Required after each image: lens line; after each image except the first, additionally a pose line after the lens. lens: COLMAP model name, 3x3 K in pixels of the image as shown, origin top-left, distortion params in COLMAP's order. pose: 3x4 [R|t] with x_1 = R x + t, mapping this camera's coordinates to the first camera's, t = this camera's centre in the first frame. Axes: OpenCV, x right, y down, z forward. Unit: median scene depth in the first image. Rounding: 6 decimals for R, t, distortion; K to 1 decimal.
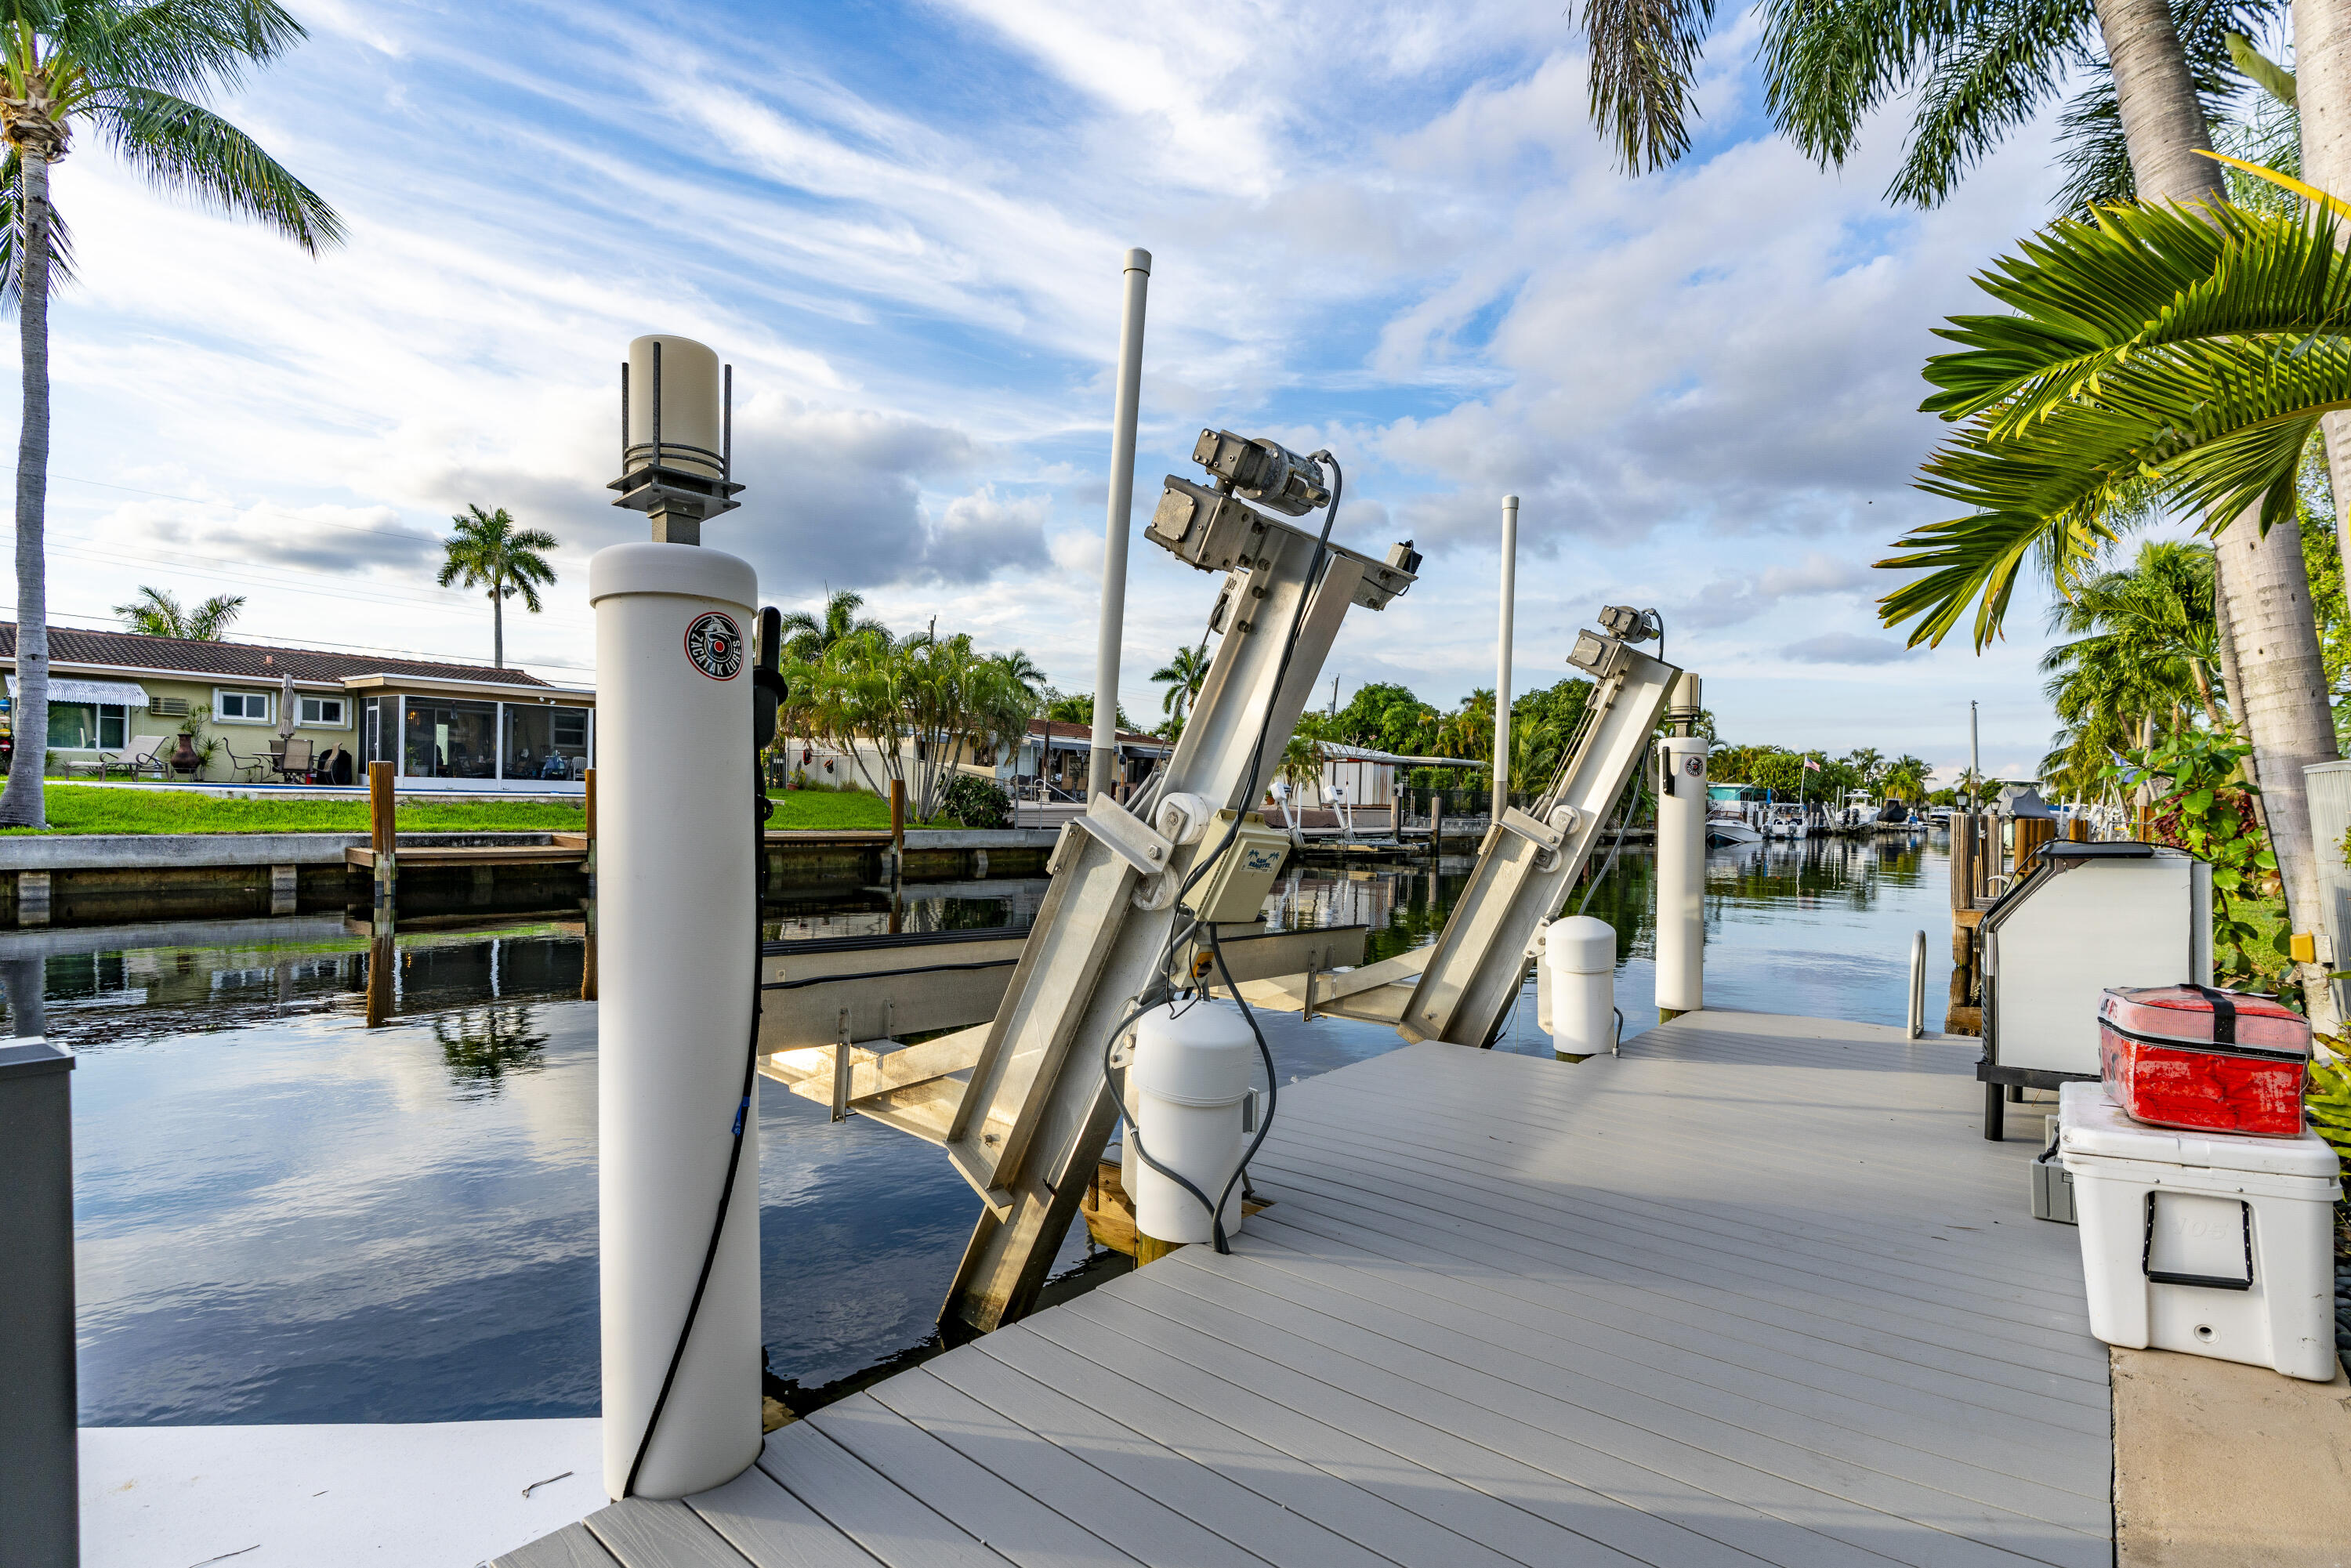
lens RADIAL K [[1145.9, 0, 1214.9], [0, 1145.9, 820.5], [0, 0, 1]] dist [-0.008588, 0.001084]
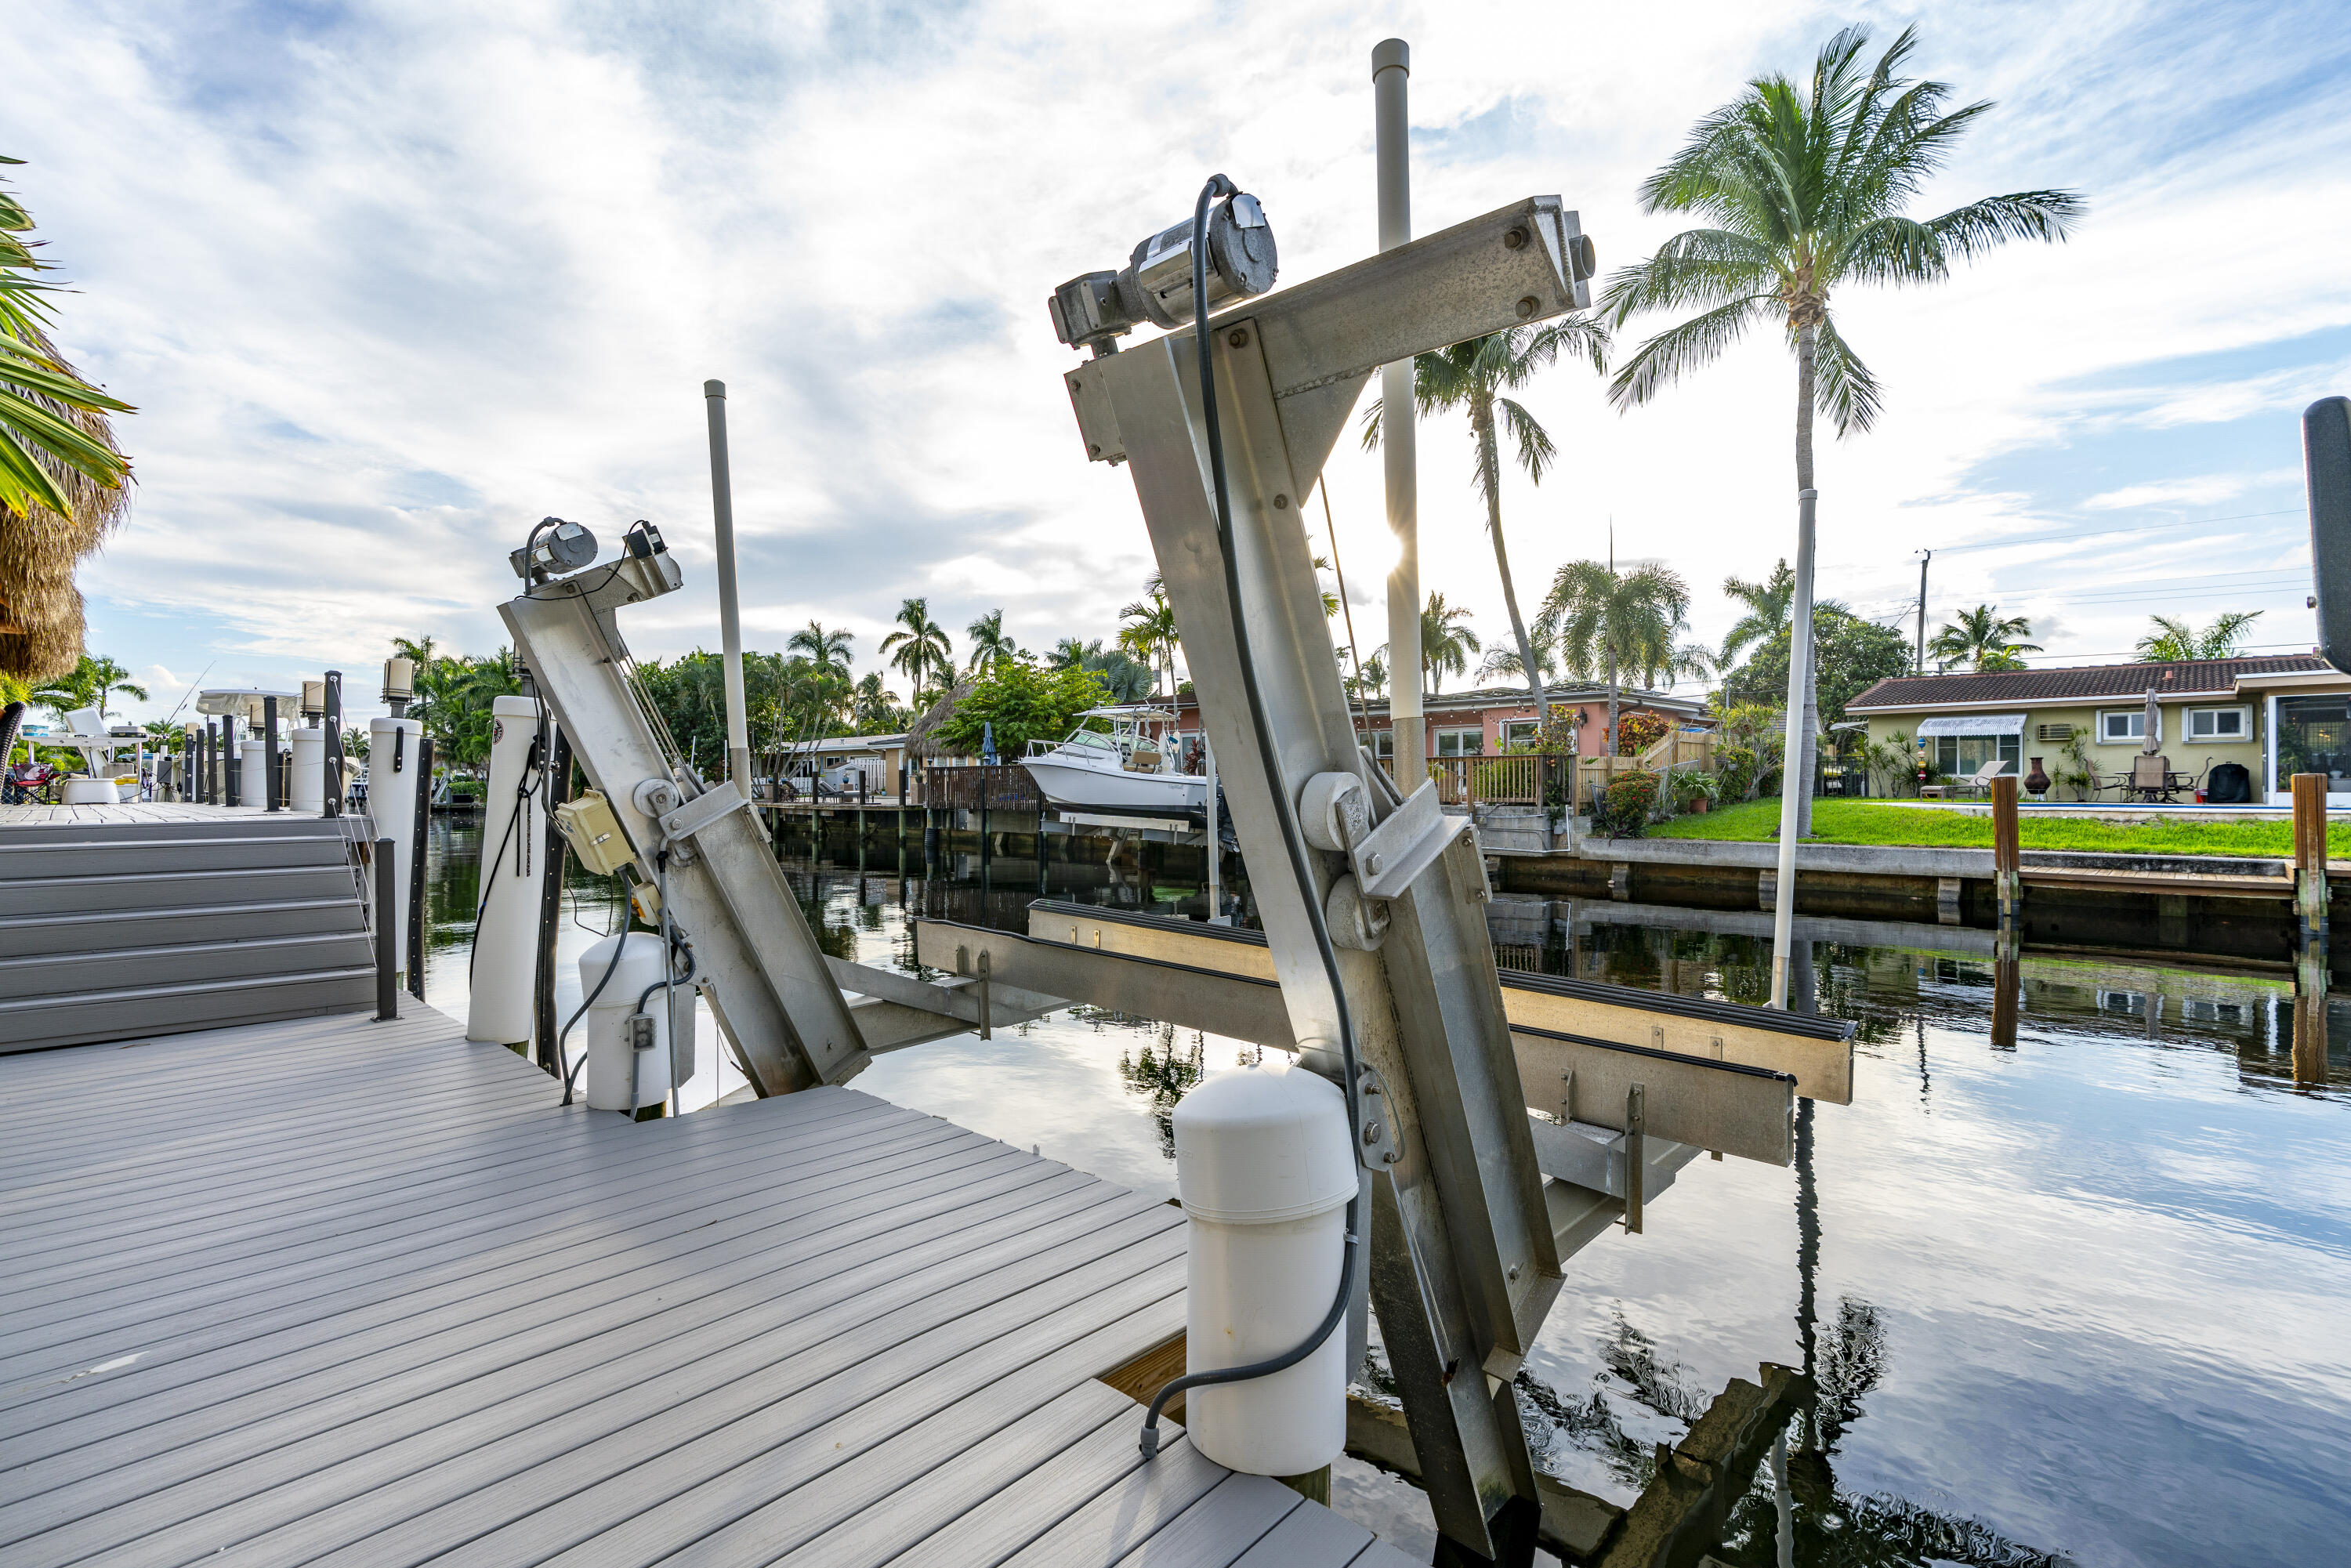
lens RADIAL K [[1075.0, 0, 1181.8], [0, 1075.0, 782.7], [0, 0, 1]] dist [-0.004299, 0.001321]
pose [[-0.089571, -0.033037, -0.995432, 0.168344], [-0.023562, 0.999240, -0.031044, -0.001010], [0.995702, 0.020674, -0.090282, 0.261209]]
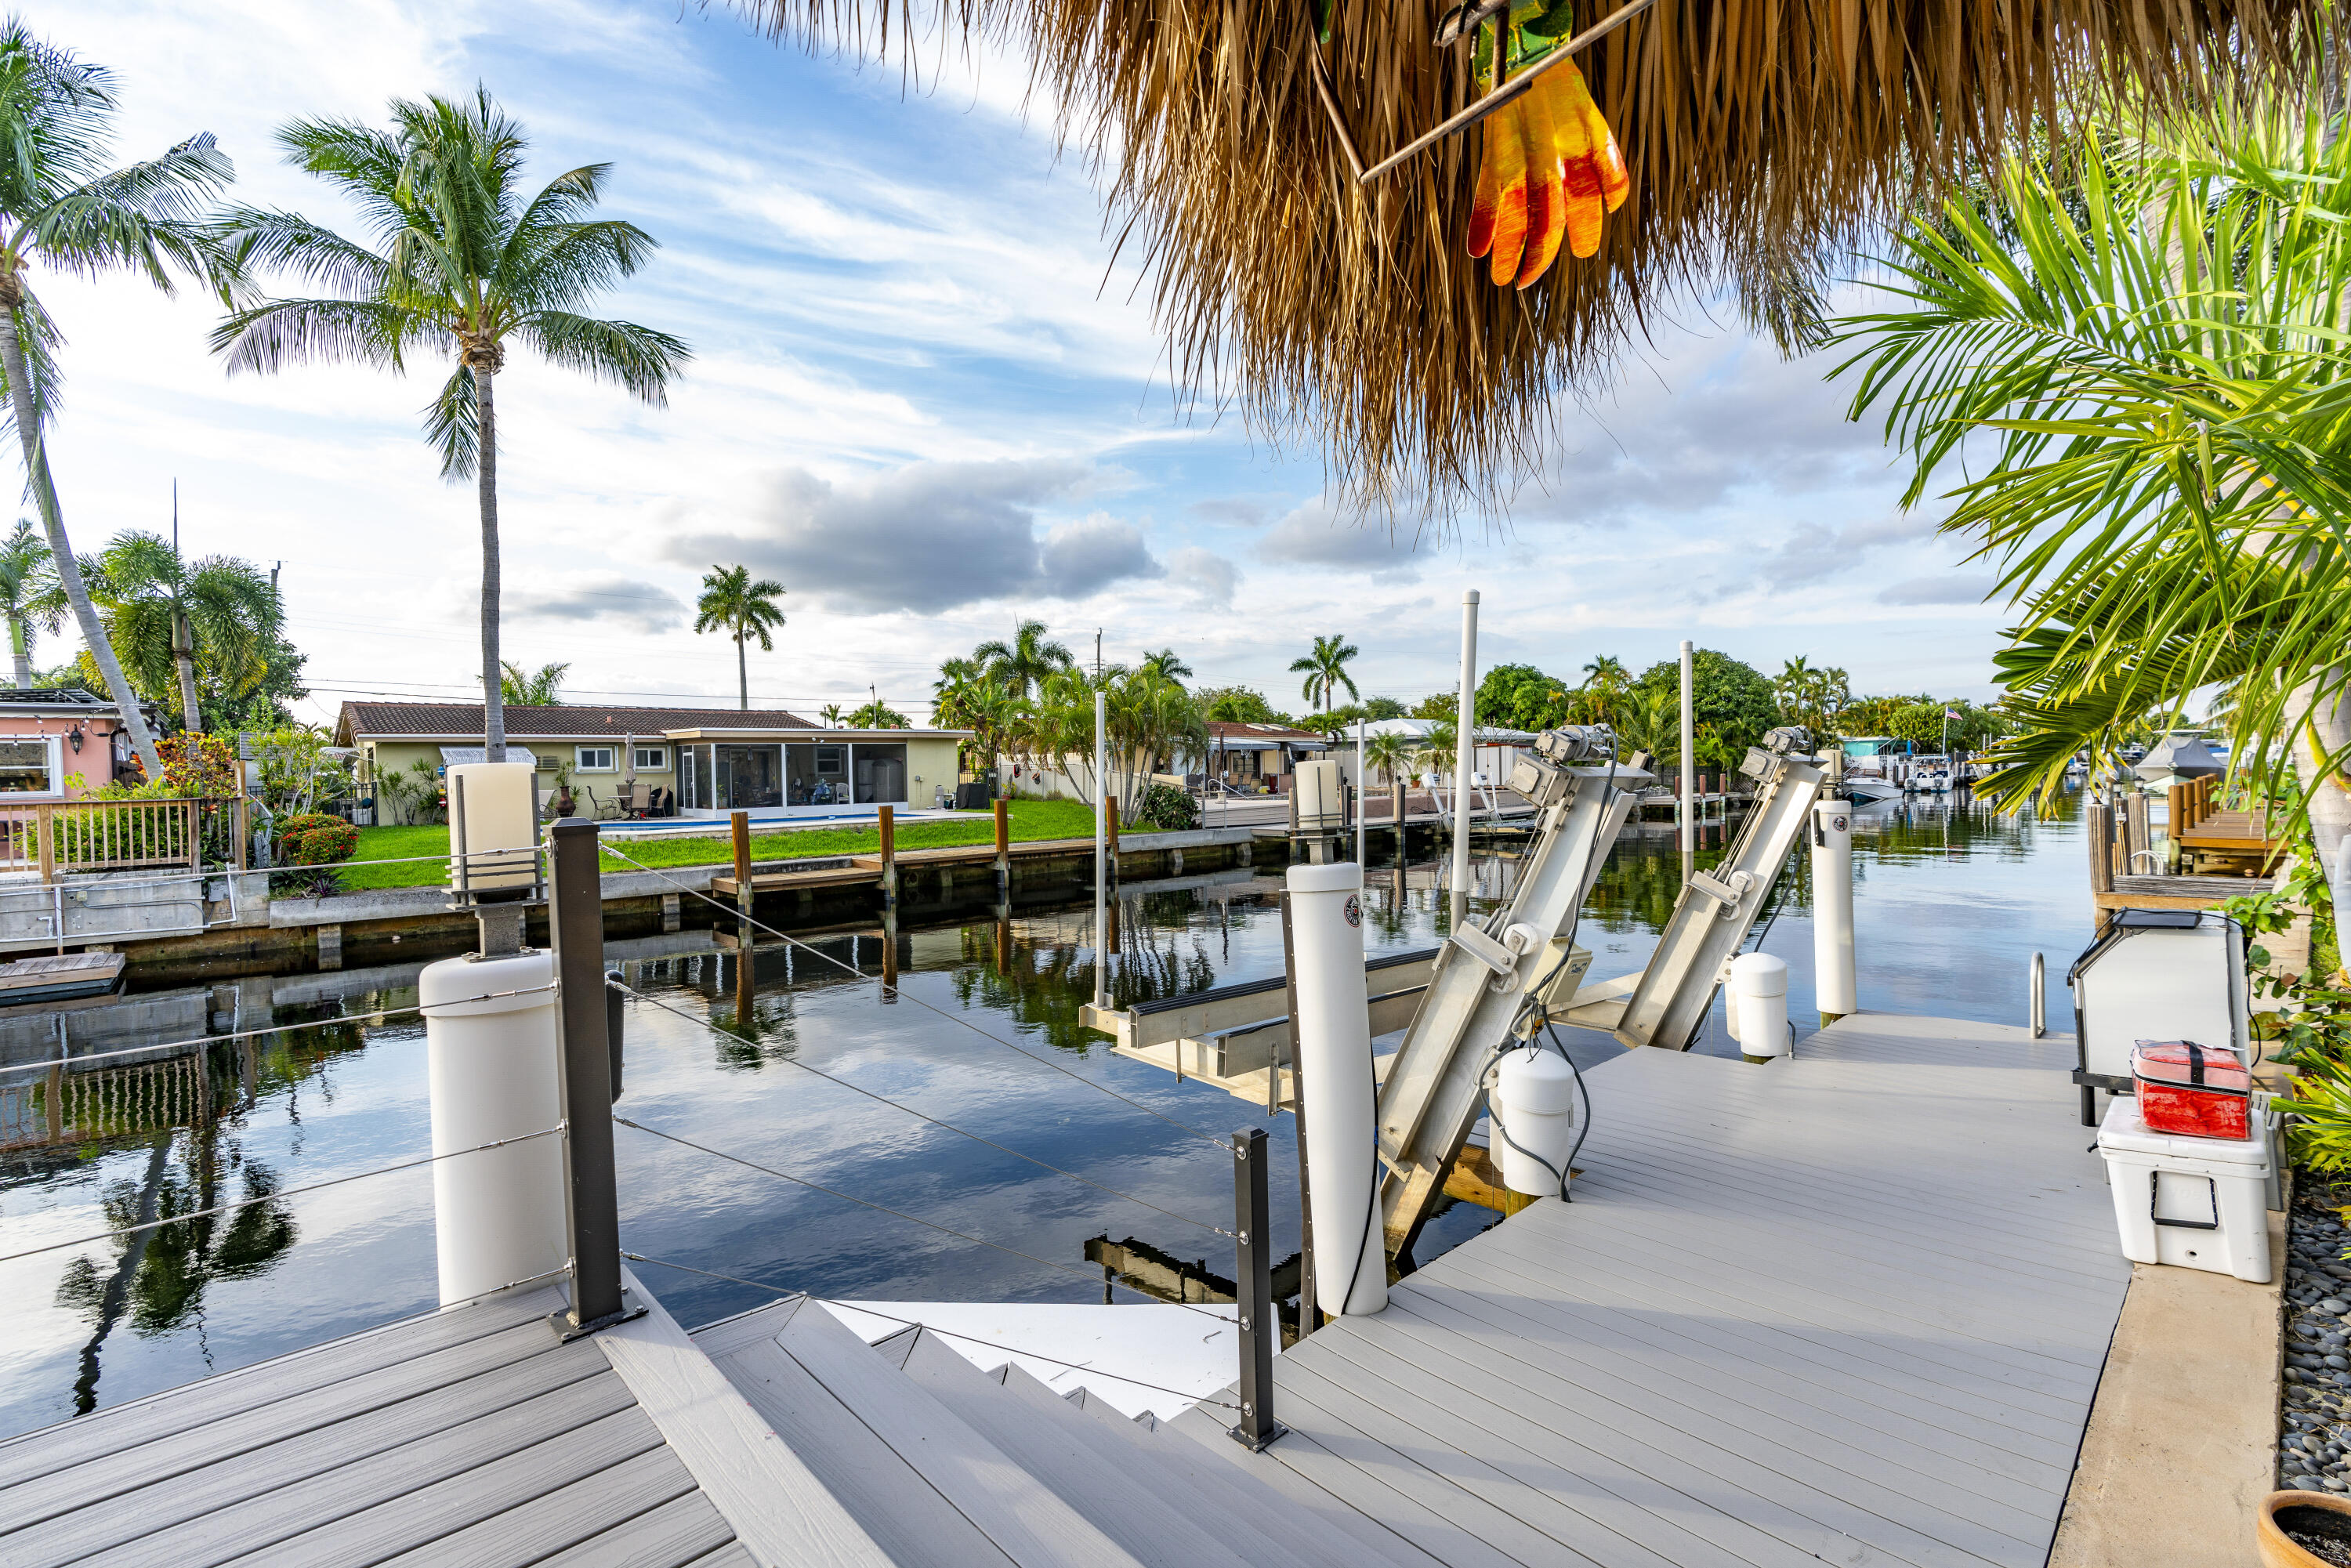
lens RADIAL K [[1079.9, 0, 1186.4], [0, 1079.9, 785.9], [0, 0, 1]] dist [-0.007102, 0.000530]
pose [[0.988998, -0.044631, -0.141037, -0.040632], [0.044177, 0.999004, -0.006348, -0.034557], [0.141180, 0.000047, 0.989984, -0.090317]]
